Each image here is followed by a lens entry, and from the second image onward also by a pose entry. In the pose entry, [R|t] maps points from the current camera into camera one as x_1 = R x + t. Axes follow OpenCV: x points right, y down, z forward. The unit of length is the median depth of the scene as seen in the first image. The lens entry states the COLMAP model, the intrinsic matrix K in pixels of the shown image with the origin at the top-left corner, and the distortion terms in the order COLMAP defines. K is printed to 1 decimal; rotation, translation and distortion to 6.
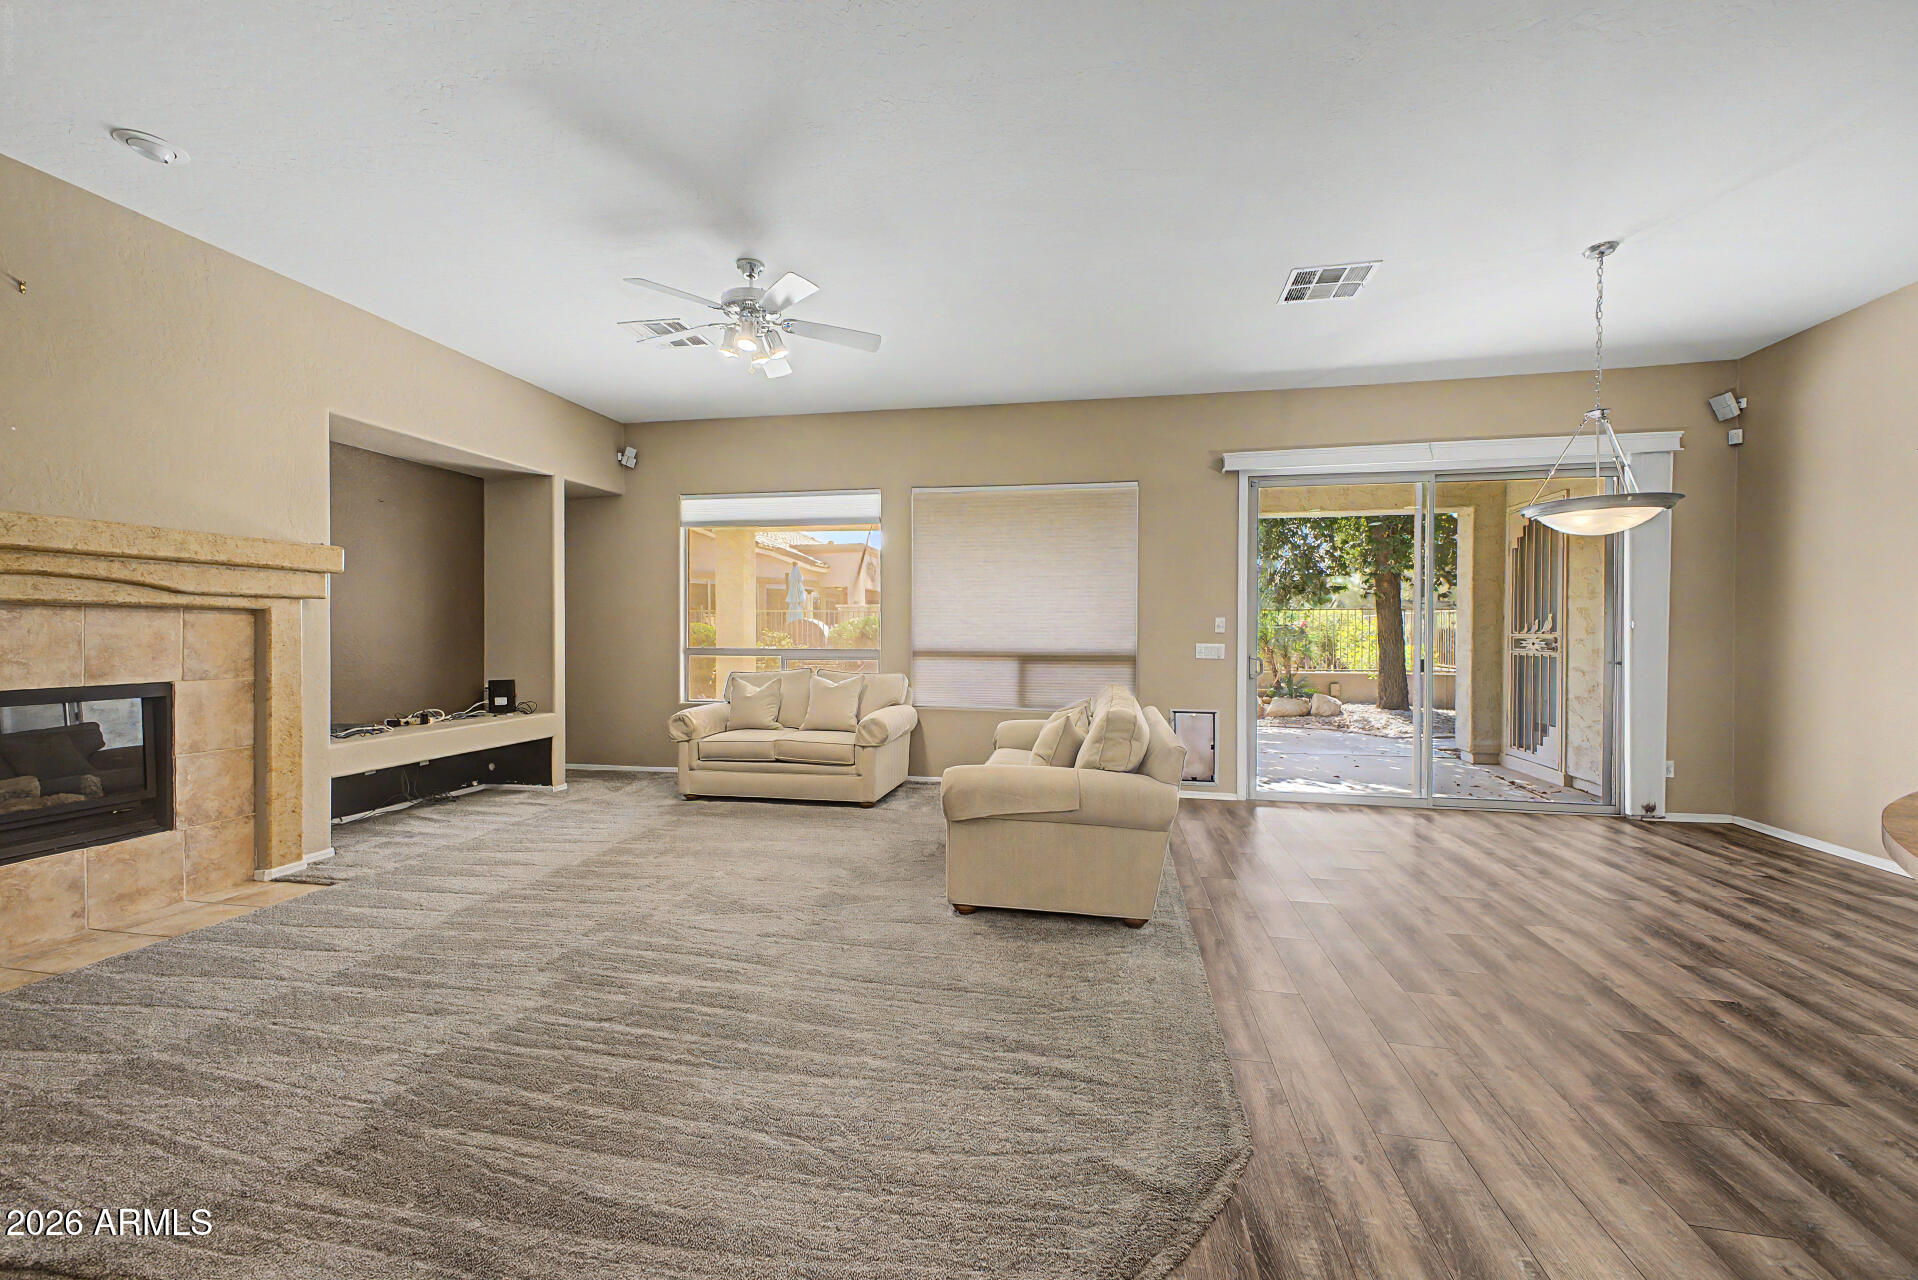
lens RADIAL K [[761.1, 0, 957.6], [0, 761.1, 632.0], [0, 0, 1]] dist [0.012415, -0.002236]
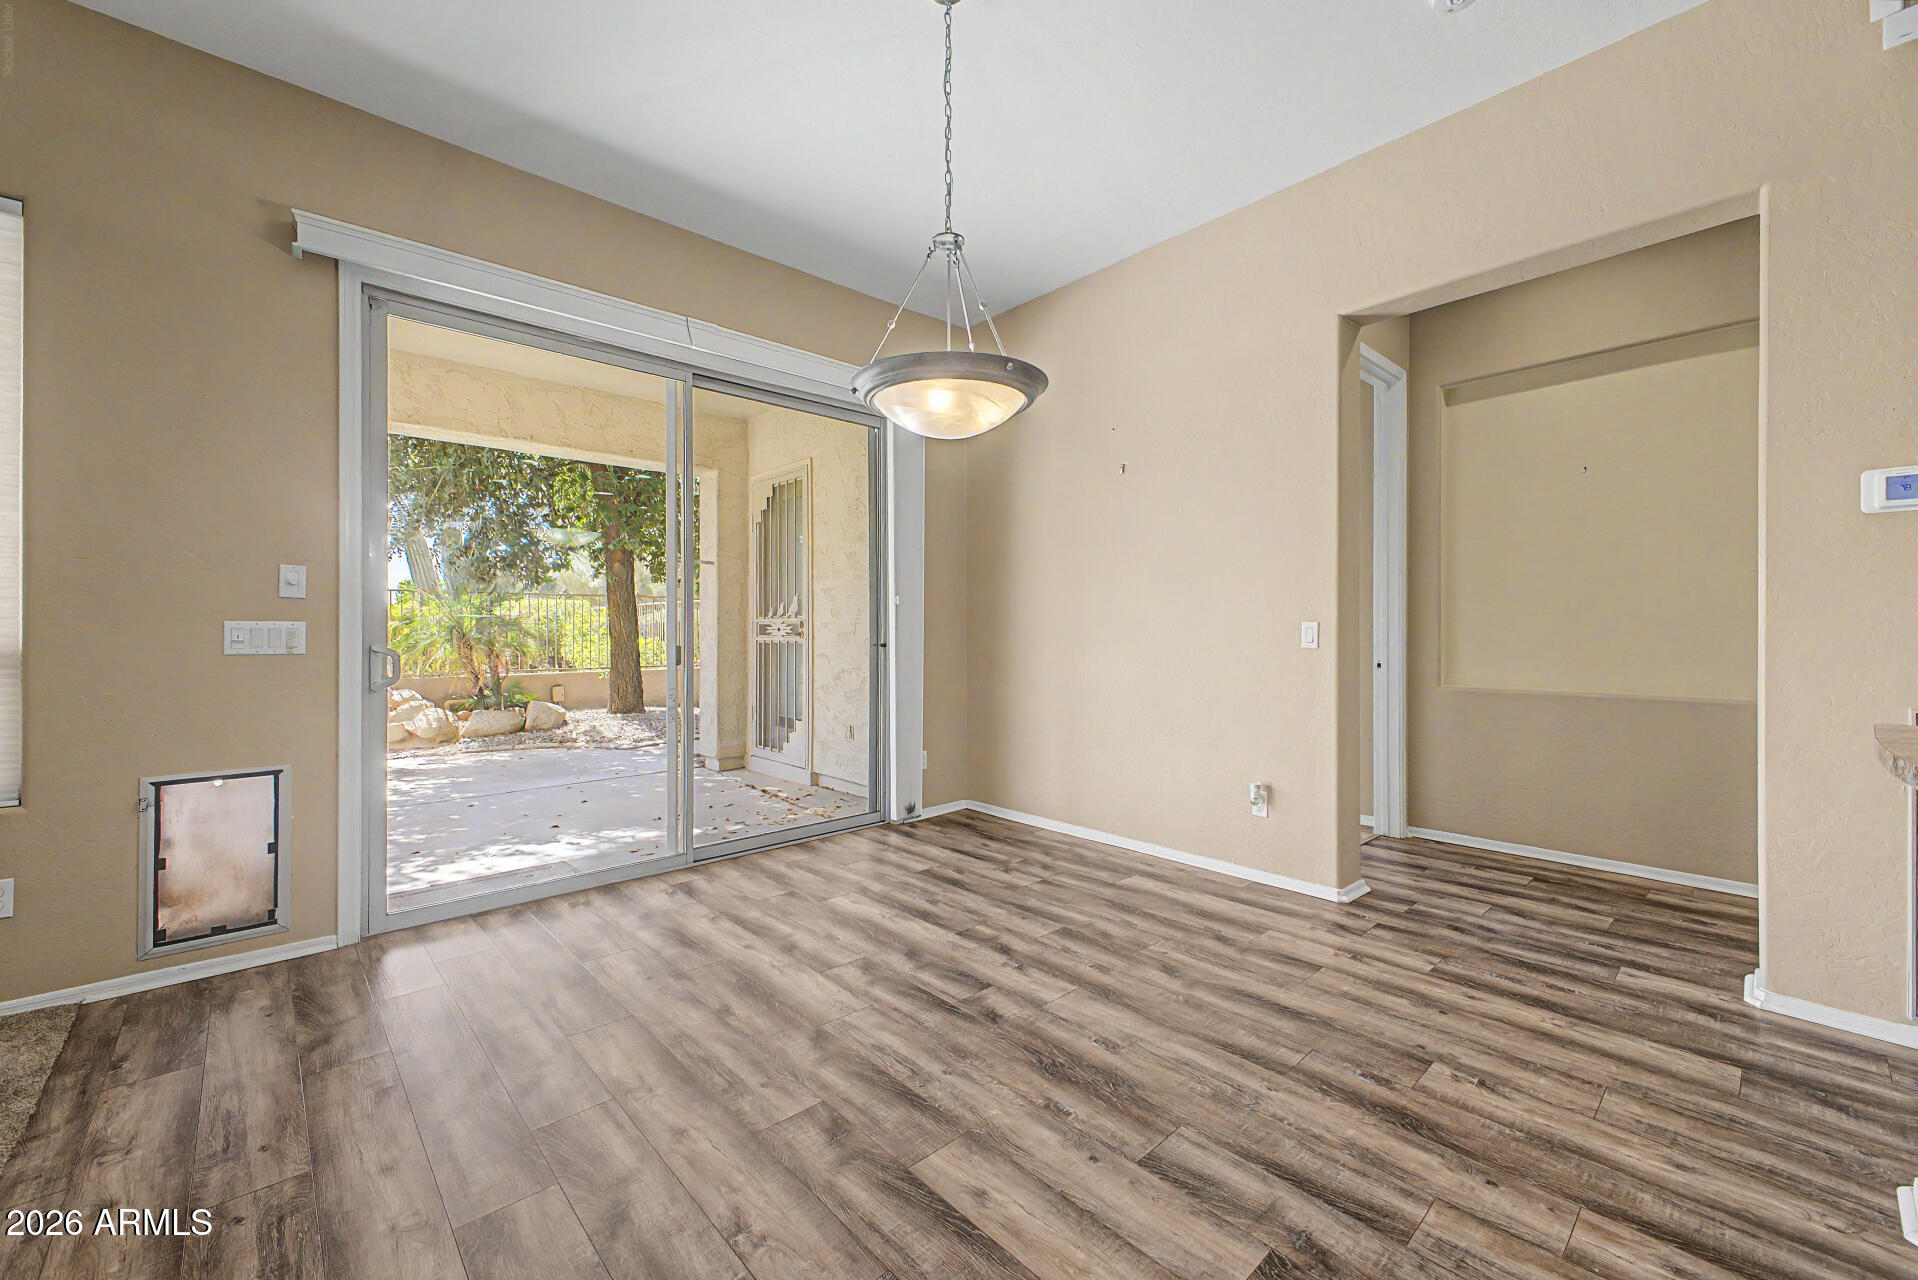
lens RADIAL K [[761.1, 0, 958.9], [0, 761.1, 629.5], [0, 0, 1]] dist [0.012415, -0.002236]
pose [[0.593002, -0.001555, 0.805200, 0.229594], [0.004422, 0.999989, -0.001325, 0.025045], [-0.805189, 0.004346, 0.593002, 0.431359]]
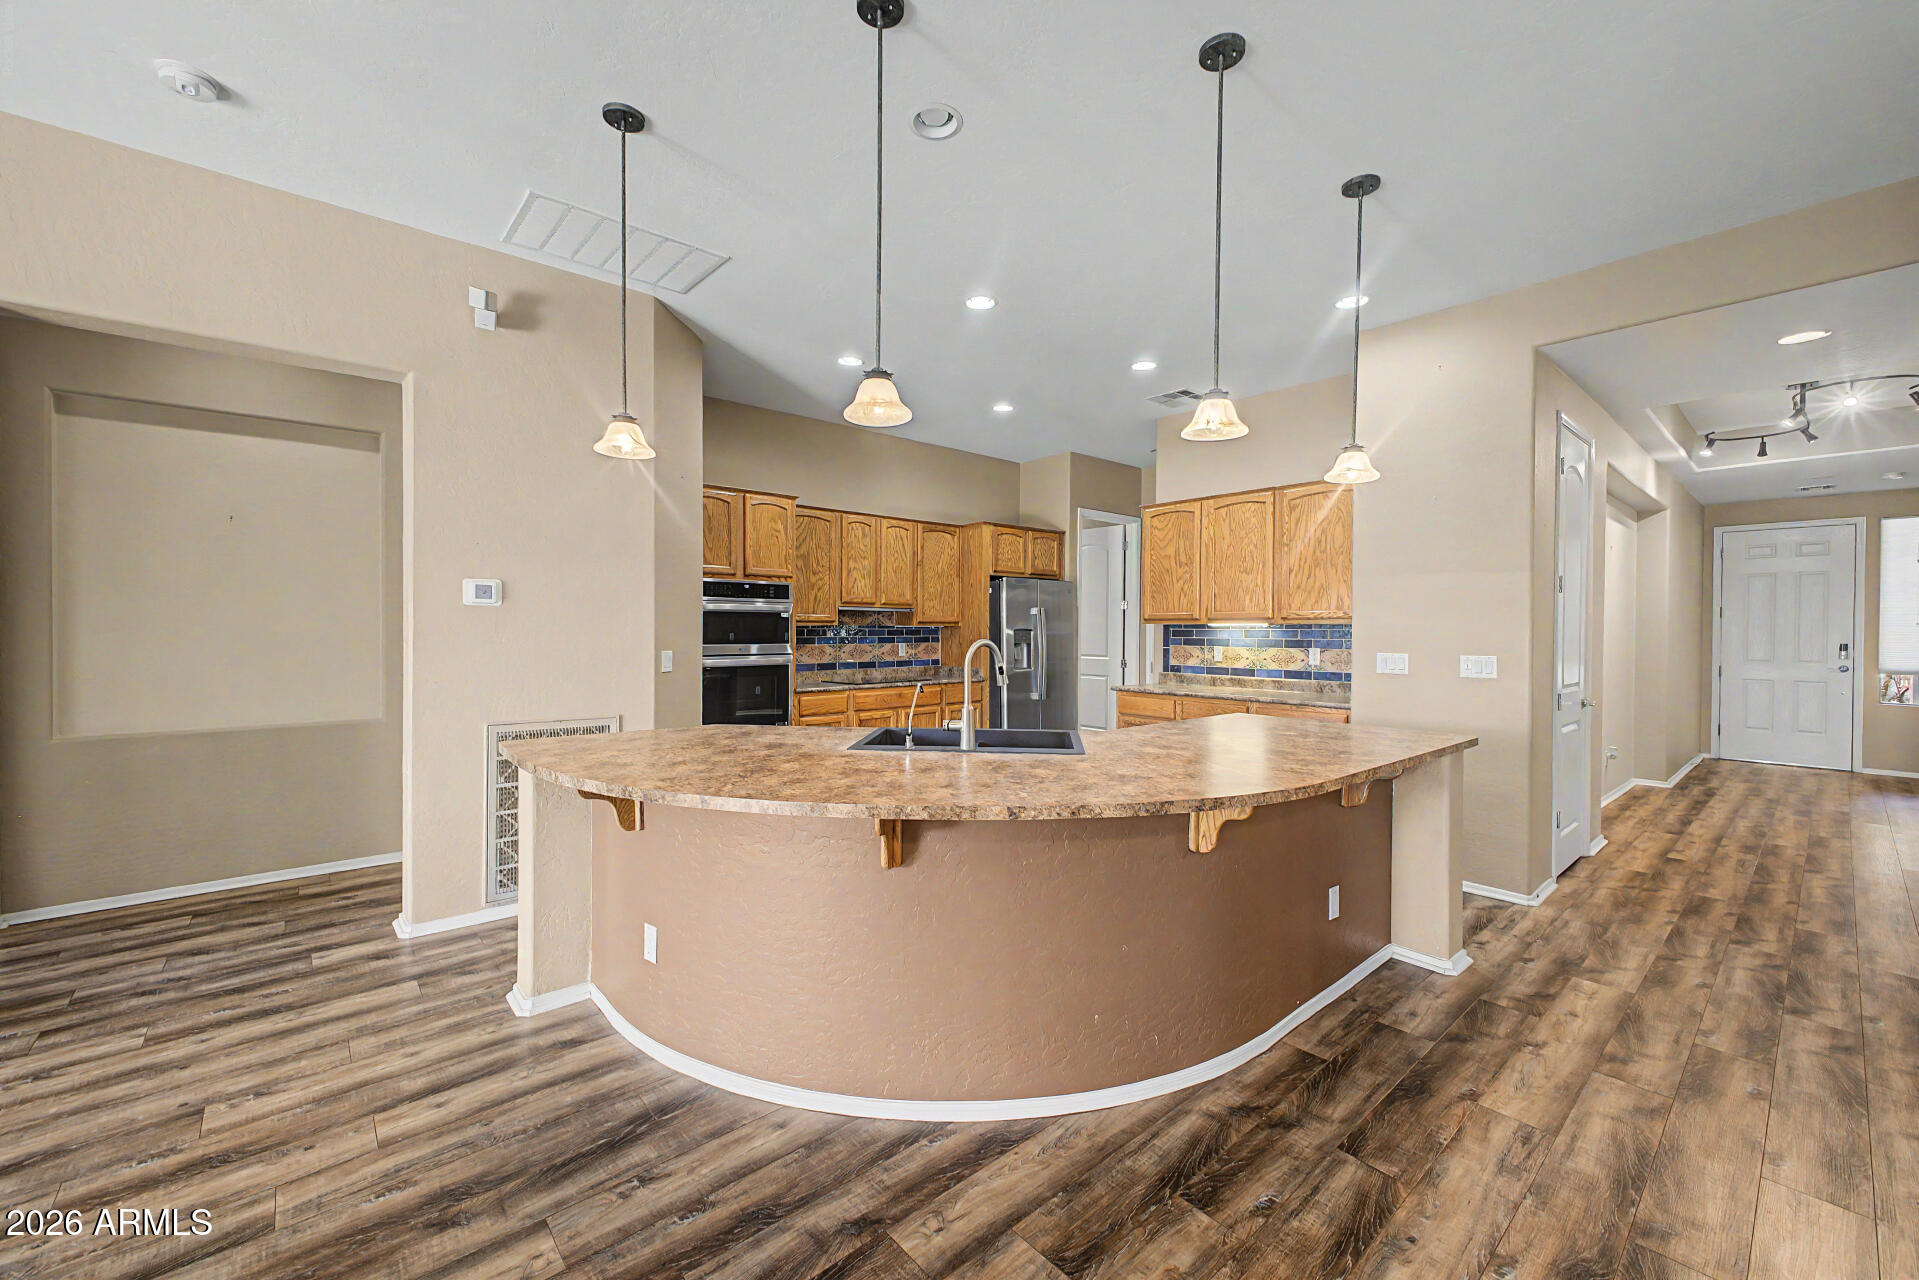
lens RADIAL K [[761.5, 0, 968.3], [0, 761.5, 639.2], [0, 0, 1]] dist [0.012415, -0.002236]
pose [[-0.798229, -0.018365, 0.602073, 0.093158], [-0.008296, 0.999775, 0.019497, -0.026374], [-0.602296, 0.010568, -0.798203, 0.562004]]
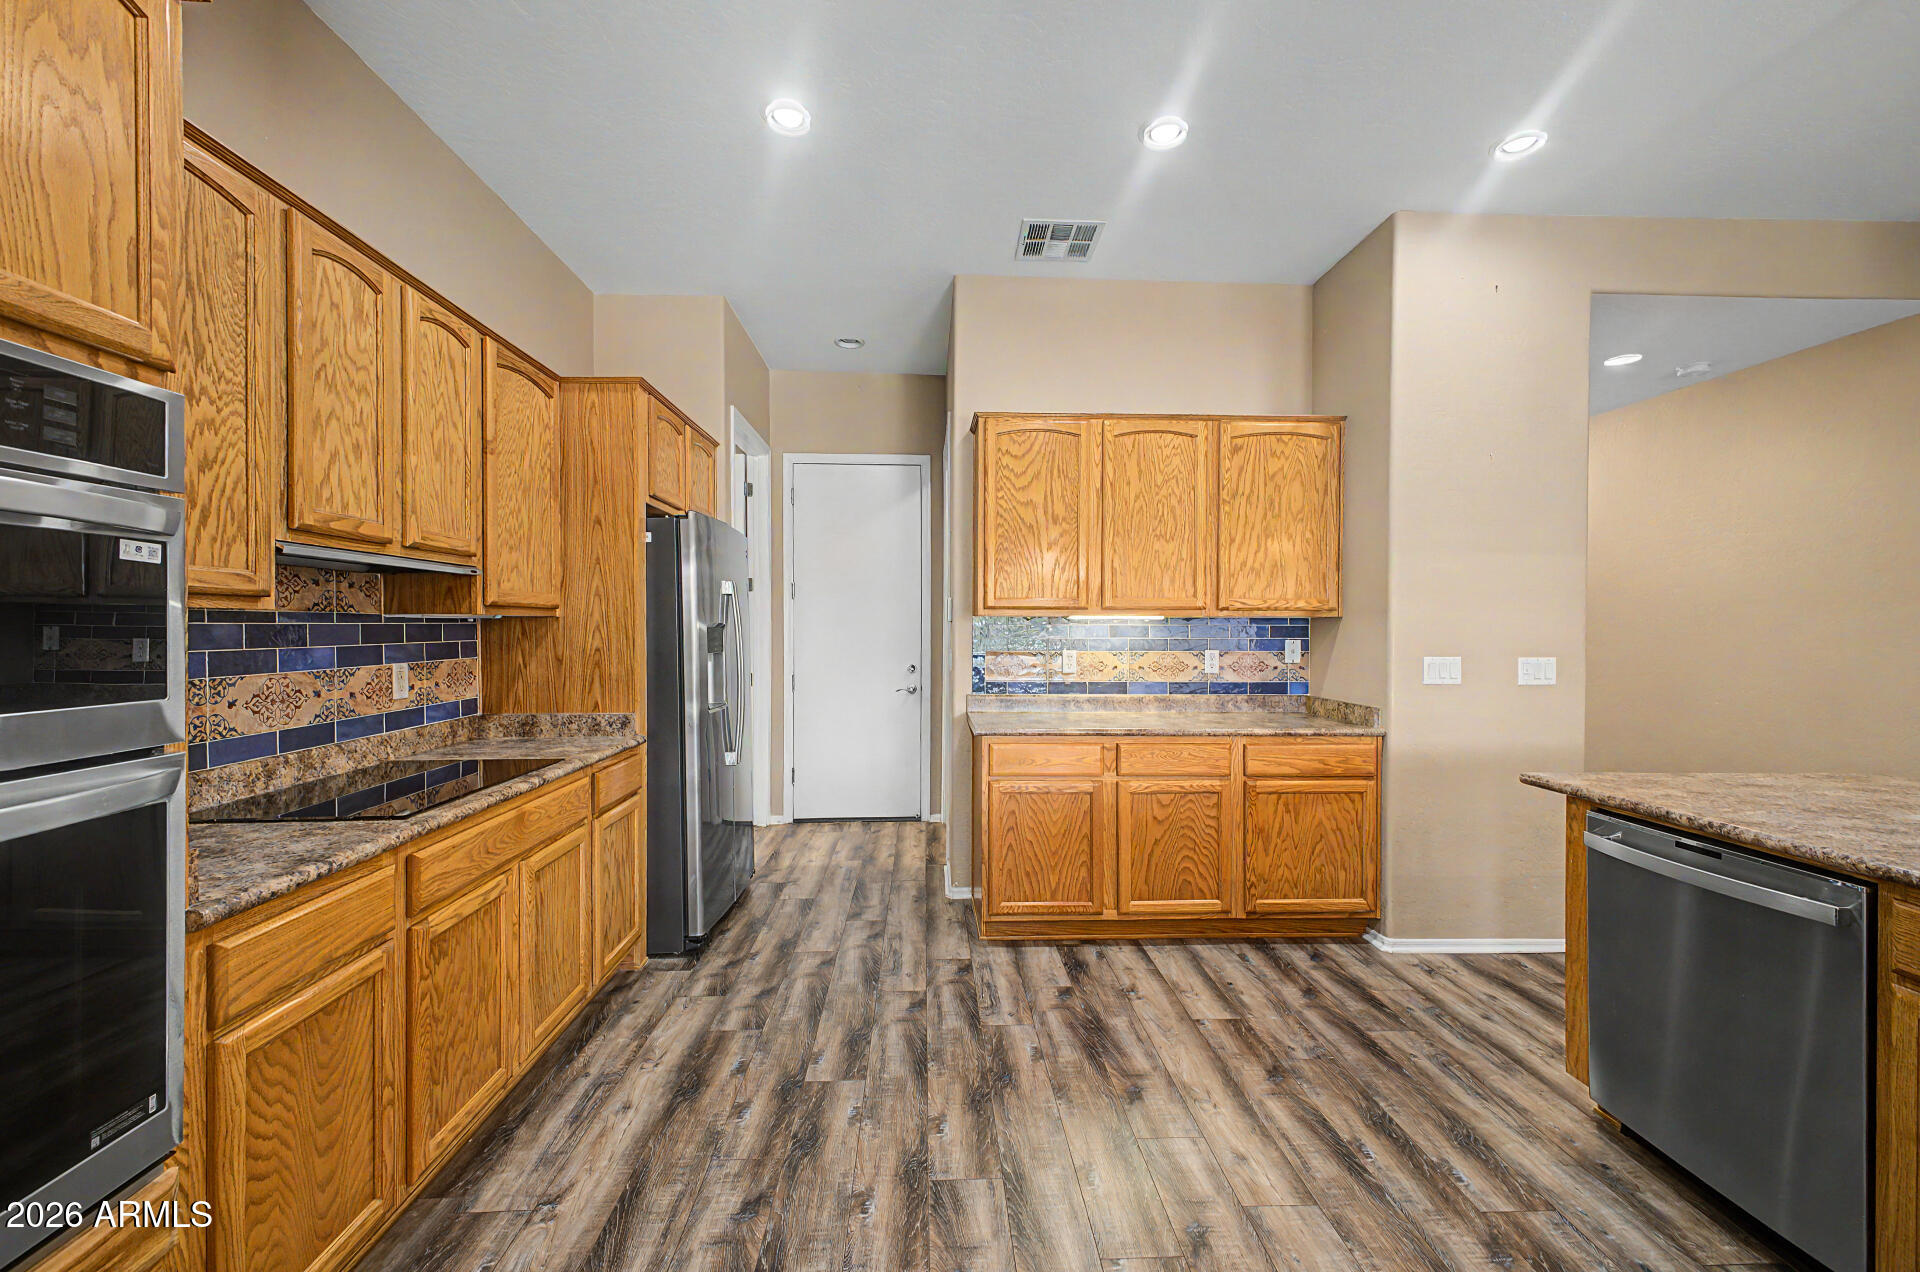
lens RADIAL K [[761.9, 0, 964.3], [0, 761.9, 635.2], [0, 0, 1]] dist [0.012415, -0.002236]
pose [[-0.968552, -0.006686, -0.248723, 0.766785], [-0.010099, 0.999872, 0.012448, -0.019666], [0.248608, 0.014568, -0.968495, 0.124686]]
